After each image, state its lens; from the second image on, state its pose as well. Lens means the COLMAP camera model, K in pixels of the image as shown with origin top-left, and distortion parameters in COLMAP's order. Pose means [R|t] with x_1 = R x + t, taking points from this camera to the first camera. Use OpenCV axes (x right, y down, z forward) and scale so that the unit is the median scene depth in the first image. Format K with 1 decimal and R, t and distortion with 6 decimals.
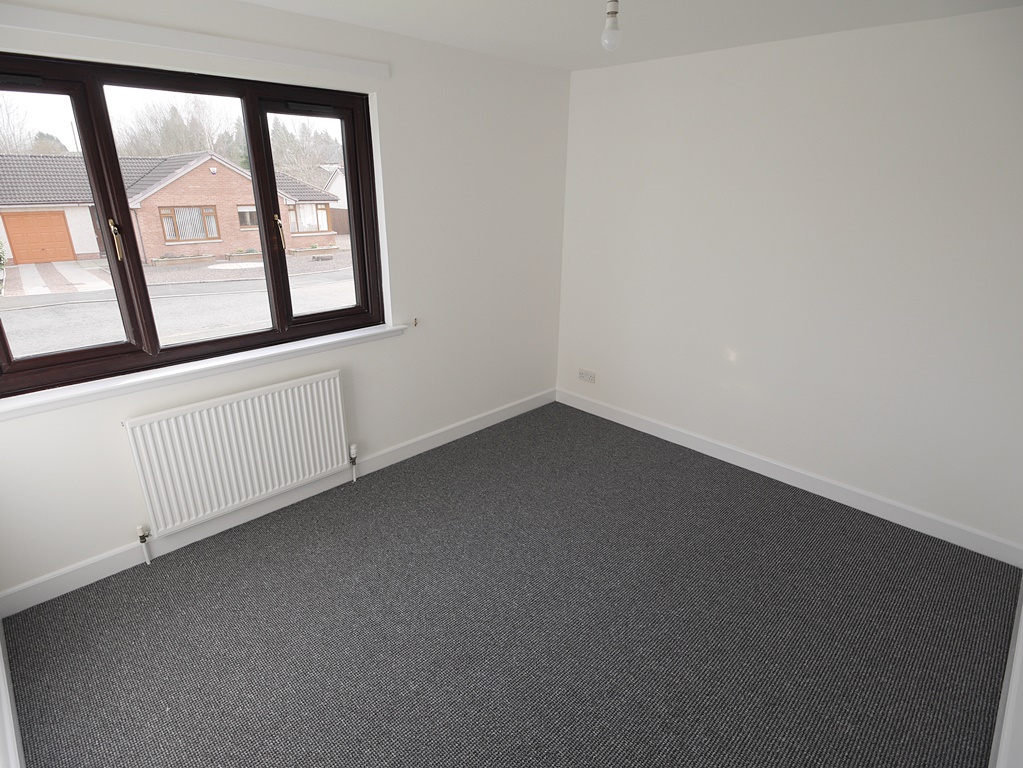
lens RADIAL K [[550.1, 0, 511.5], [0, 550.1, 384.0], [0, 0, 1]] dist [0.020909, 0.000125]
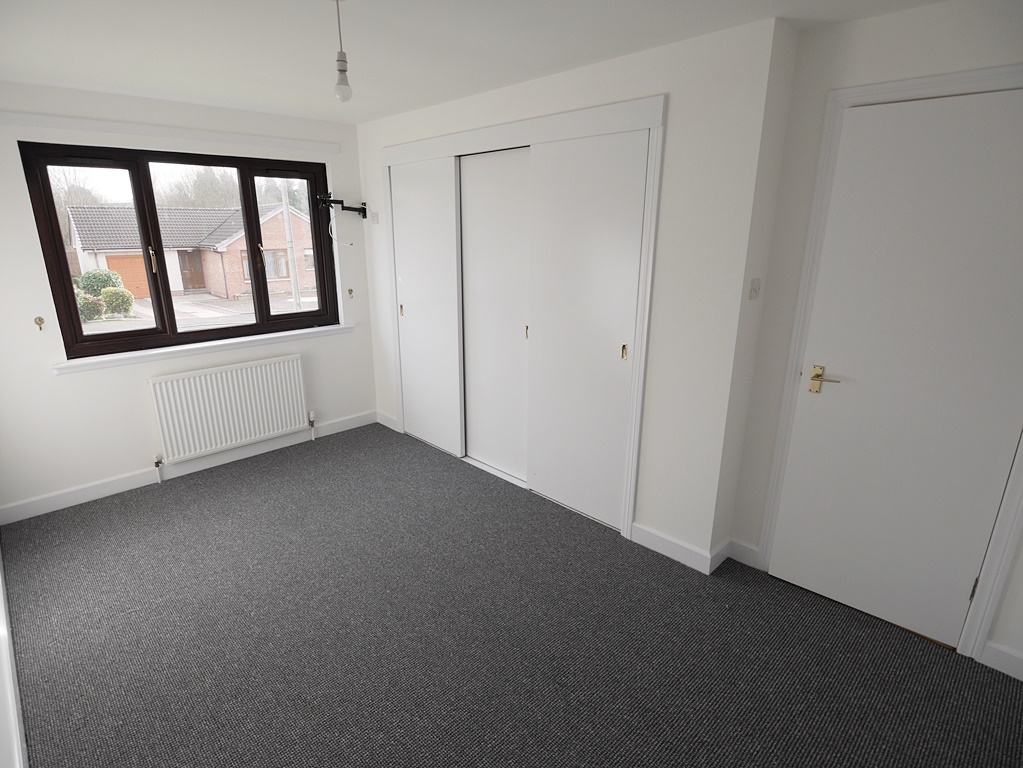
lens RADIAL K [[544.1, 0, 511.5], [0, 544.1, 384.0], [0, 0, 1]] dist [0.024395, 0.000016]
pose [[0.993589, 0.026405, -0.109929, 0.398162], [-0.034413, 0.996840, -0.071601, 0.140336], [0.107691, 0.074925, 0.991357, -0.328001]]
